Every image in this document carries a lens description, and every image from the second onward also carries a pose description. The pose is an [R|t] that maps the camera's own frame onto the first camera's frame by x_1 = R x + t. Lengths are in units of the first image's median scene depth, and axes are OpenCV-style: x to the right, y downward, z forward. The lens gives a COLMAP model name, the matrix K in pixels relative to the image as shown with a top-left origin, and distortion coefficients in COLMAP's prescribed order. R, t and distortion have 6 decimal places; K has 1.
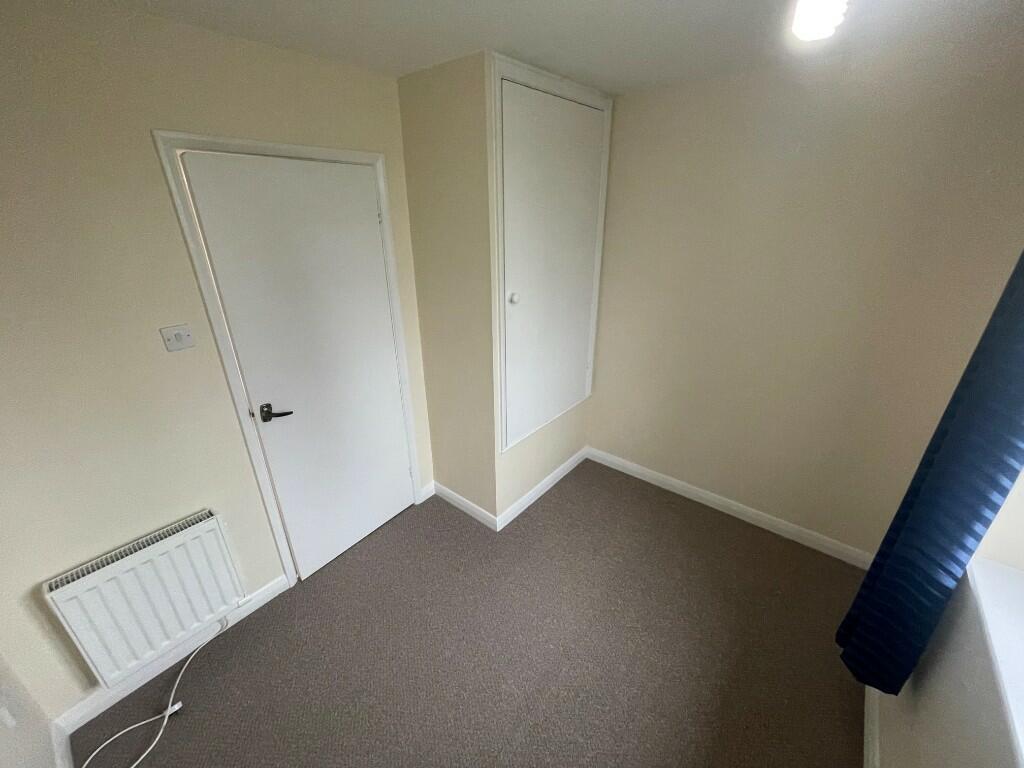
lens RADIAL K [[413.1, 0, 512.0], [0, 413.1, 384.0], [0, 0, 1]] dist [-0.001729, -0.000219]
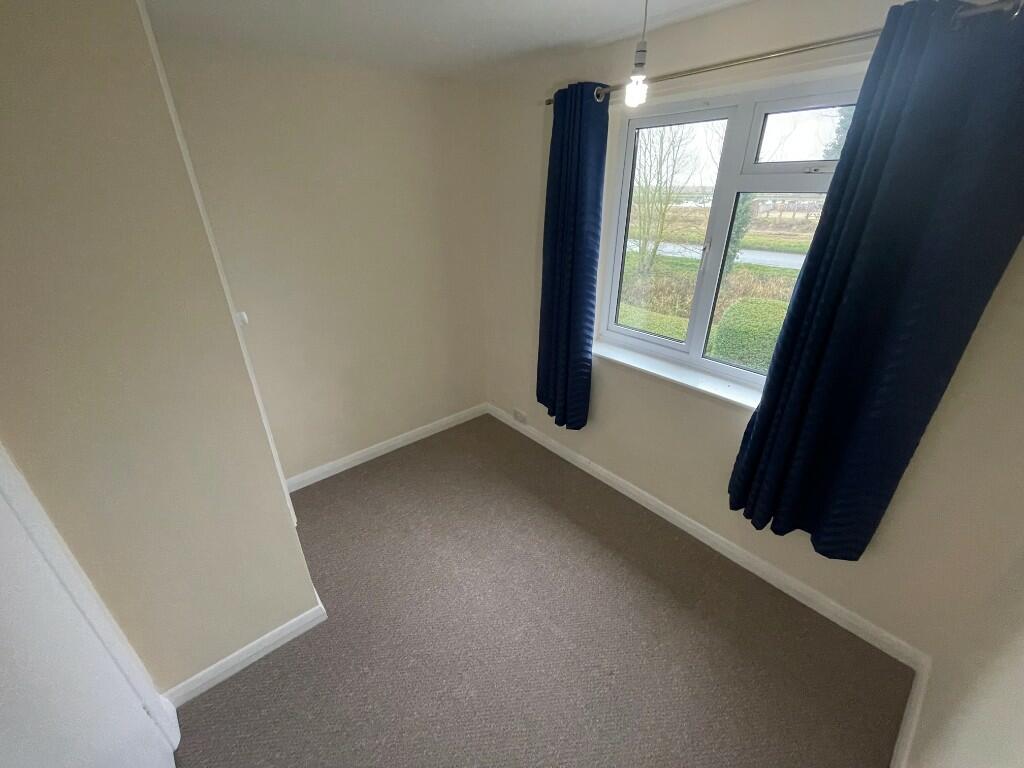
lens RADIAL K [[413.1, 0, 512.0], [0, 413.1, 384.0], [0, 0, 1]] dist [-0.001729, -0.000219]
pose [[0.189761, -0.427331, 0.883956, -0.445214], [0.400809, 0.855596, 0.327579, -0.121760], [-0.896294, 0.292136, 0.333637, 0.302626]]
